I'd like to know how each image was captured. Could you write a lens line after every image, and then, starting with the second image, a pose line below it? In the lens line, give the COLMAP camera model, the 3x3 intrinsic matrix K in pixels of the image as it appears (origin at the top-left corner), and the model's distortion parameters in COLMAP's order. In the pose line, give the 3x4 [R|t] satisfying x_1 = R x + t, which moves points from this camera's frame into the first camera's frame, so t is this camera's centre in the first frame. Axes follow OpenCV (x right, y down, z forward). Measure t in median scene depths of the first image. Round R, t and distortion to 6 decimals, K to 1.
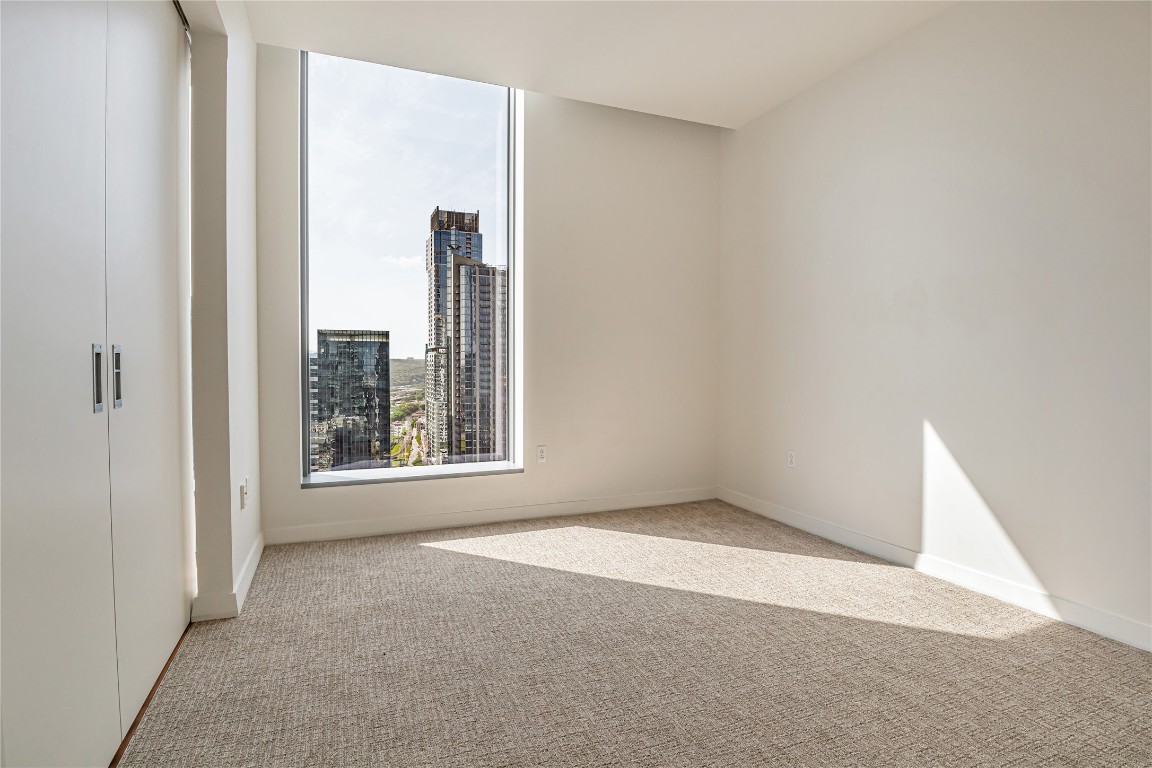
lens RADIAL K [[580.3, 0, 572.9], [0, 580.3, 383.7], [0, 0, 1]] dist [-0.022707, -0.004196]
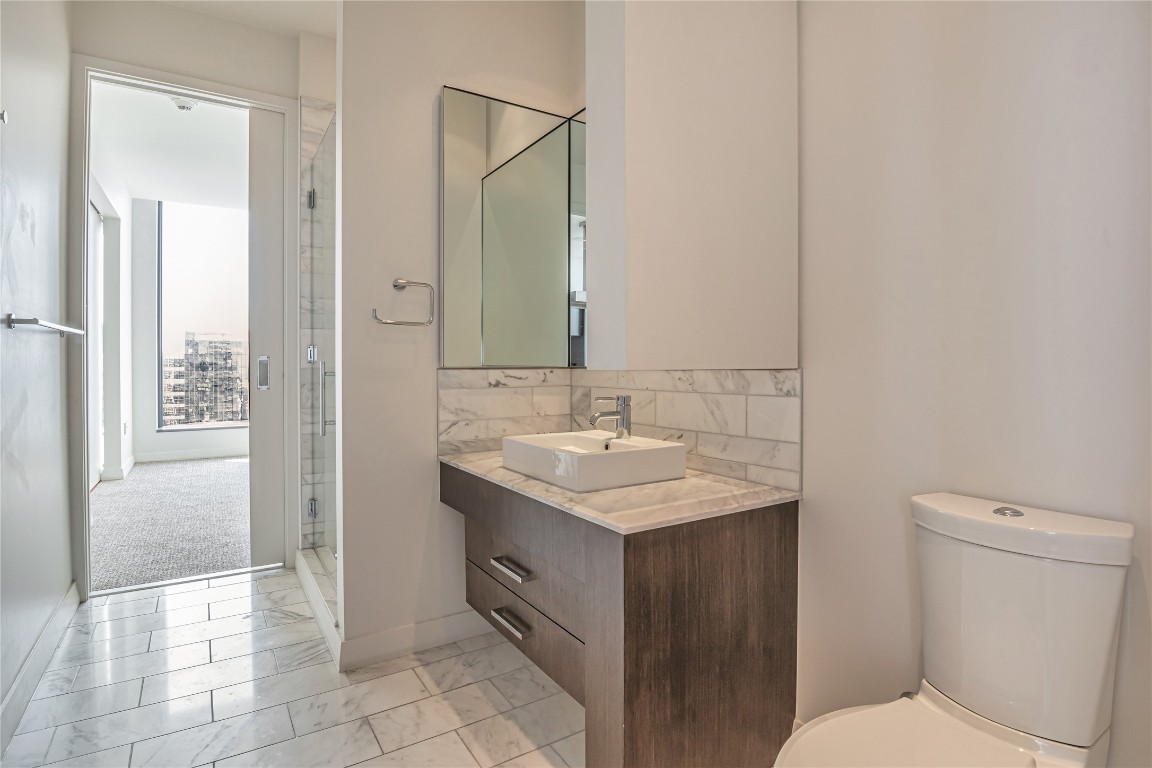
lens RADIAL K [[580.3, 0, 583.0], [0, 580.3, 378.9], [0, 0, 1]] dist [-0.022707, -0.004196]
pose [[0.982119, 0.000928, 0.188257, 0.486504], [0.001493, 0.999918, -0.012715, 0.031644], [-0.188253, 0.012769, 0.982038, -0.983152]]
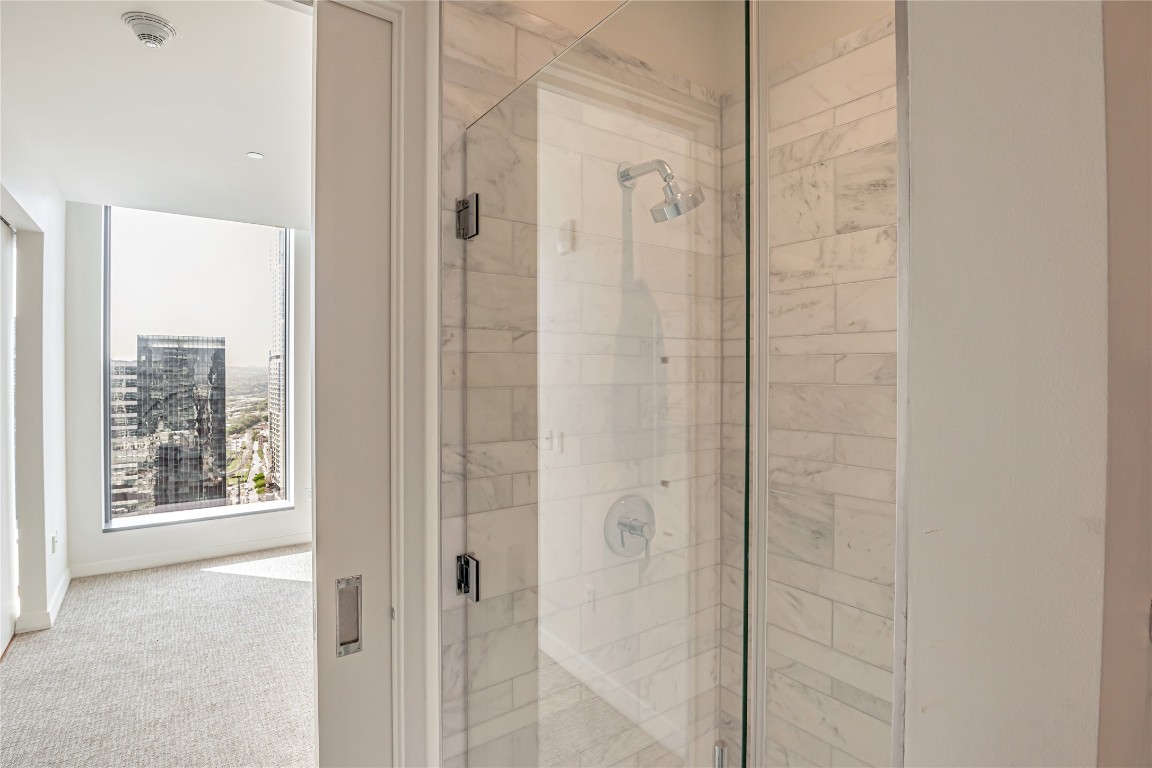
lens RADIAL K [[580.3, 0, 576.7], [0, 580.3, 375.9], [0, 0, 1]] dist [-0.022707, -0.004196]
pose [[0.971762, -0.001099, 0.235962, 0.247326], [0.006599, 0.999725, -0.022517, -0.127102], [-0.235873, 0.023438, 0.971501, -0.474194]]
